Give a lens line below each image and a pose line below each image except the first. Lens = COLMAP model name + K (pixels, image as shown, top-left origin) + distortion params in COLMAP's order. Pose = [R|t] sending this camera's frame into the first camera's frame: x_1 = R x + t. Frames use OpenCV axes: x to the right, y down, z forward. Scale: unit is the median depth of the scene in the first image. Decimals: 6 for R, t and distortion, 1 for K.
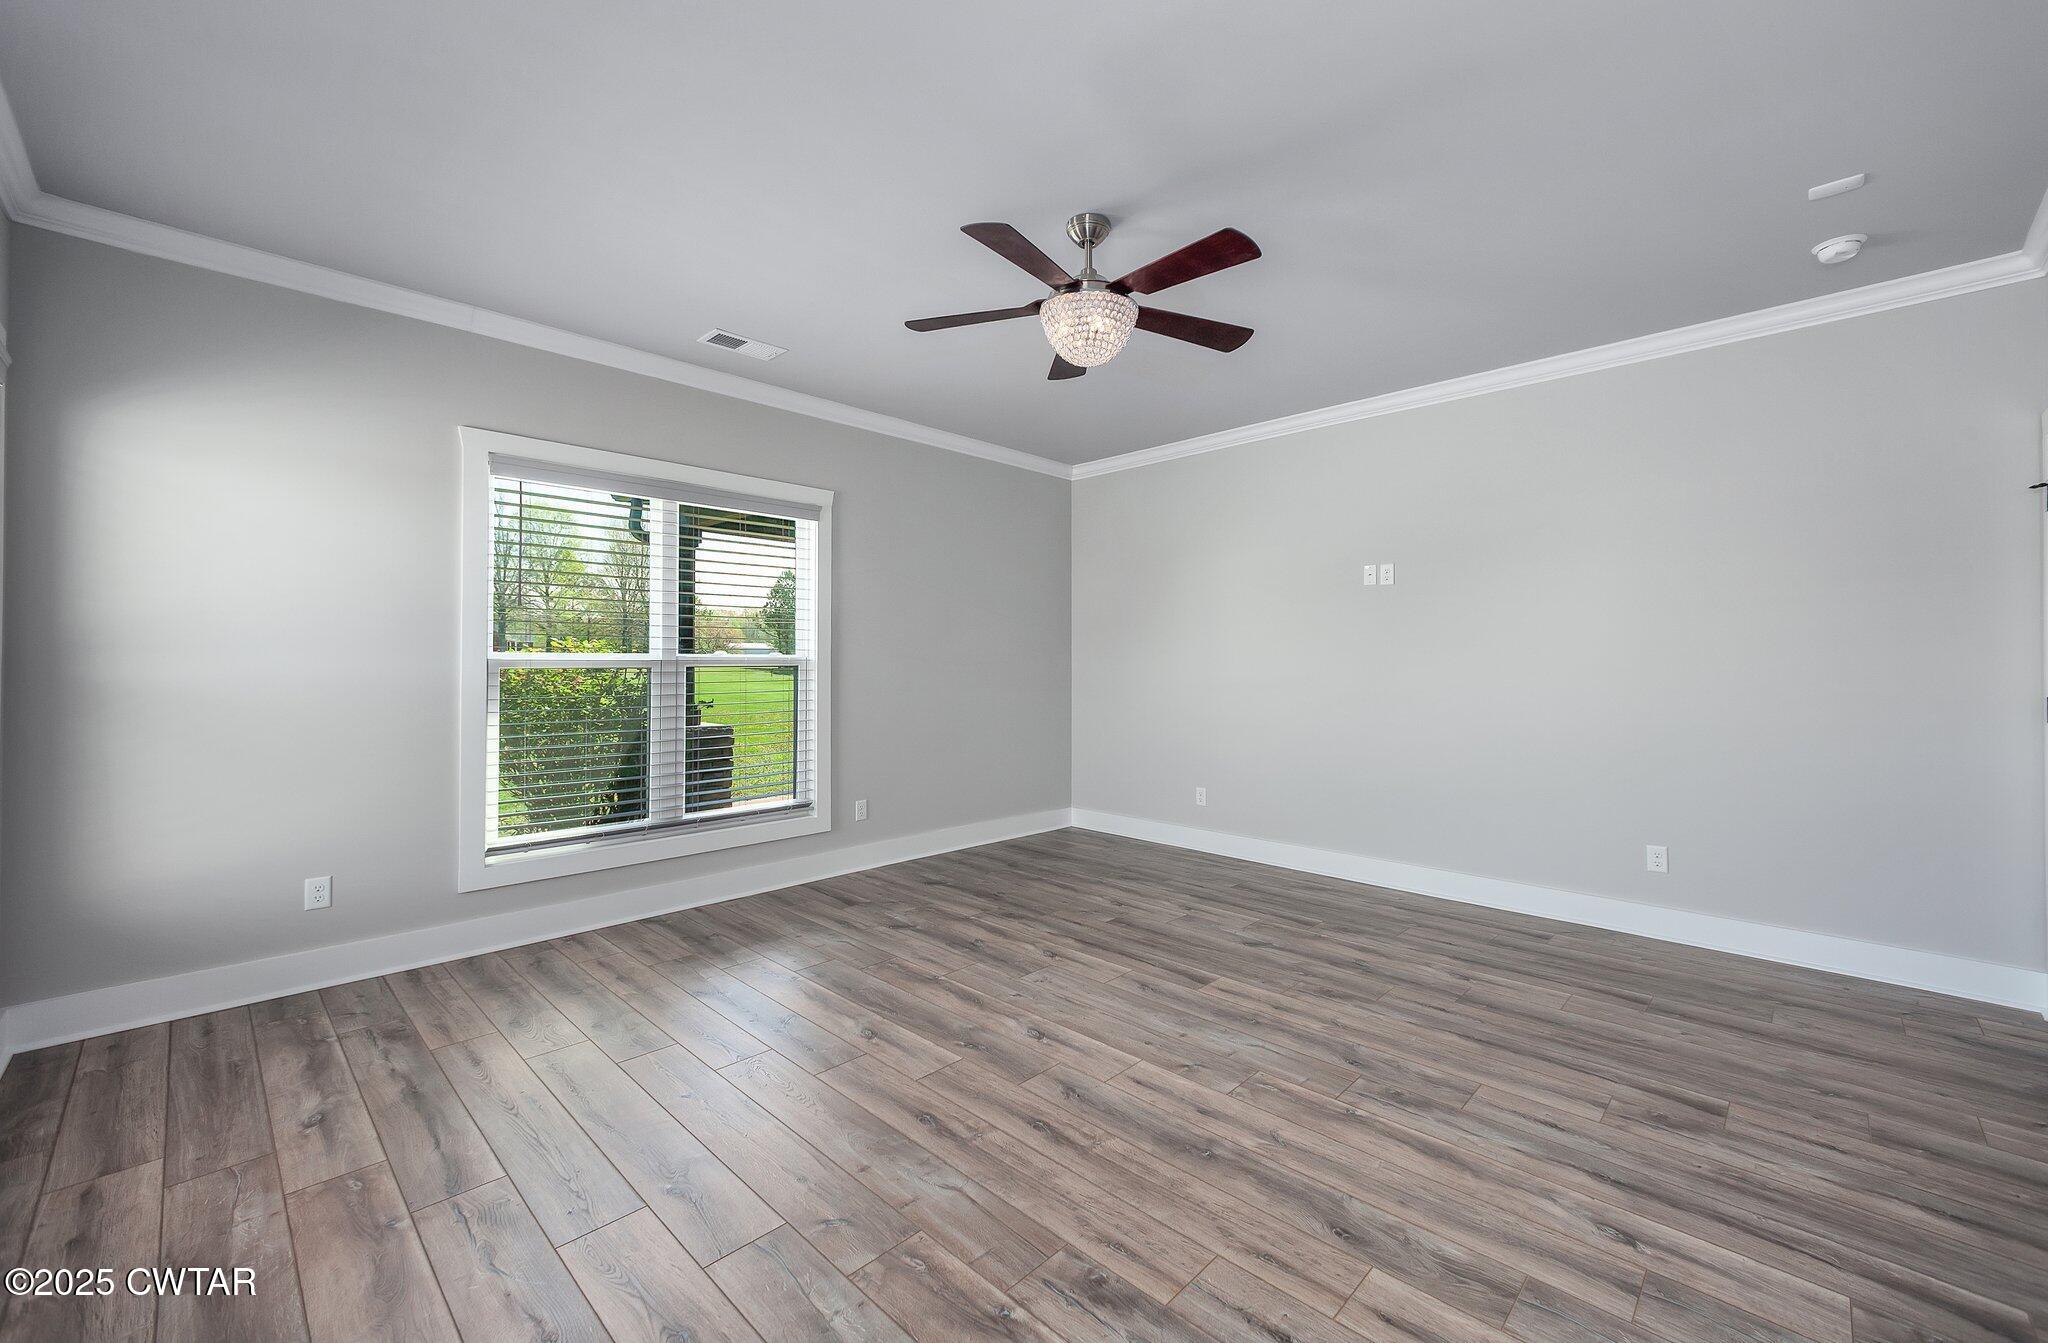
lens RADIAL K [[822.1, 0, 1035.8], [0, 822.1, 661.7], [0, 0, 1]] dist [0.013529, -0.000154]
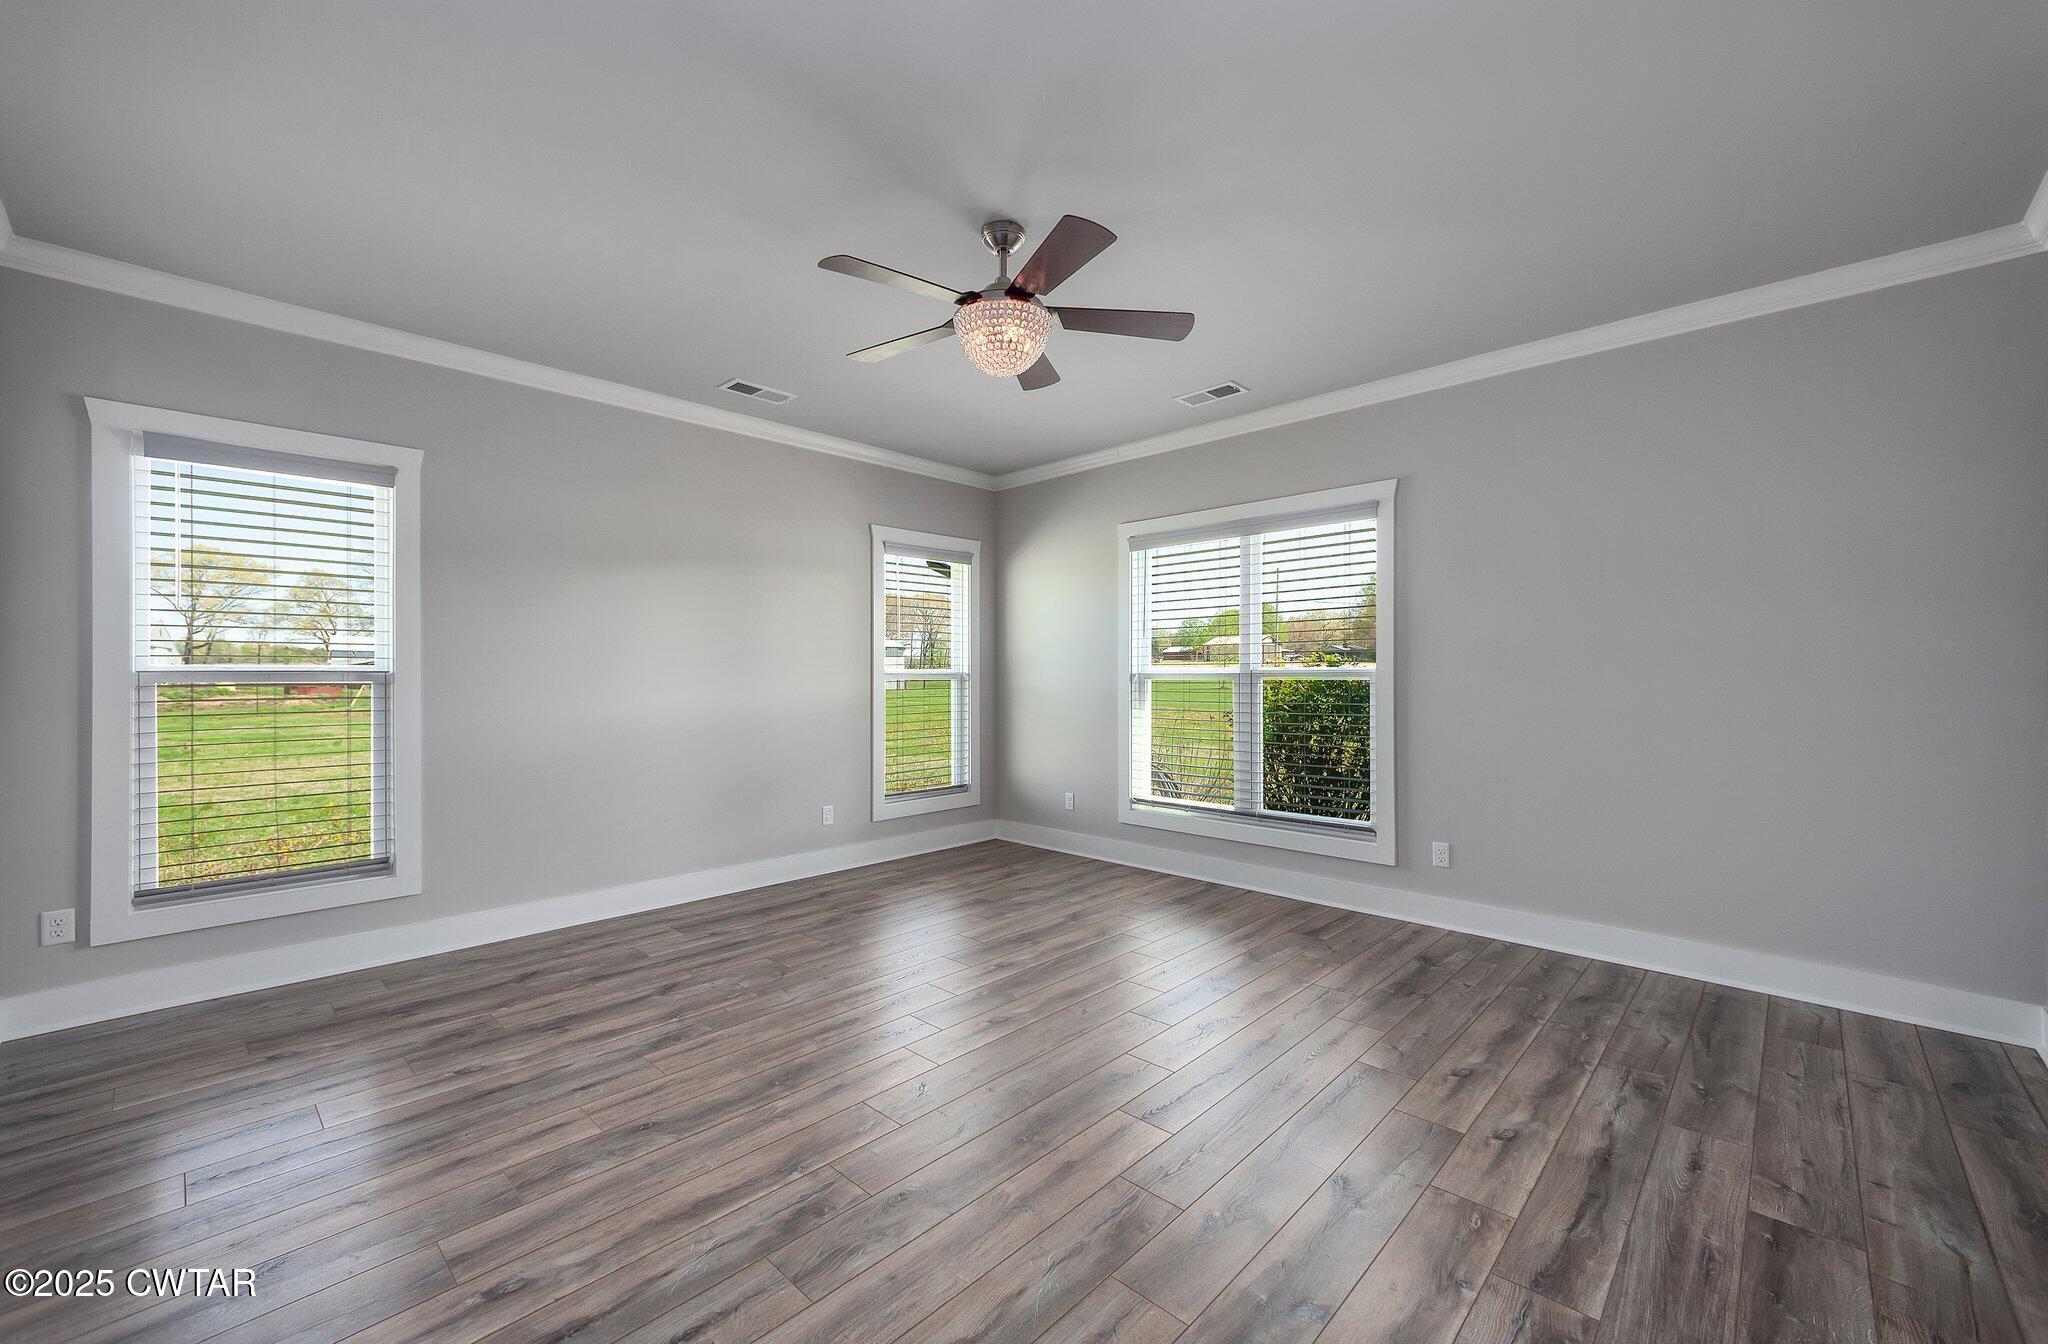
lens RADIAL K [[822.1, 0, 1039.5], [0, 822.1, 675.6], [0, 0, 1]] dist [0.013529, -0.000154]
pose [[0.005392, -0.001237, -0.999985, 1.495813], [0.002263, 0.999997, -0.001225, 0.006424], [0.999983, -0.002257, 0.005395, 1.461186]]
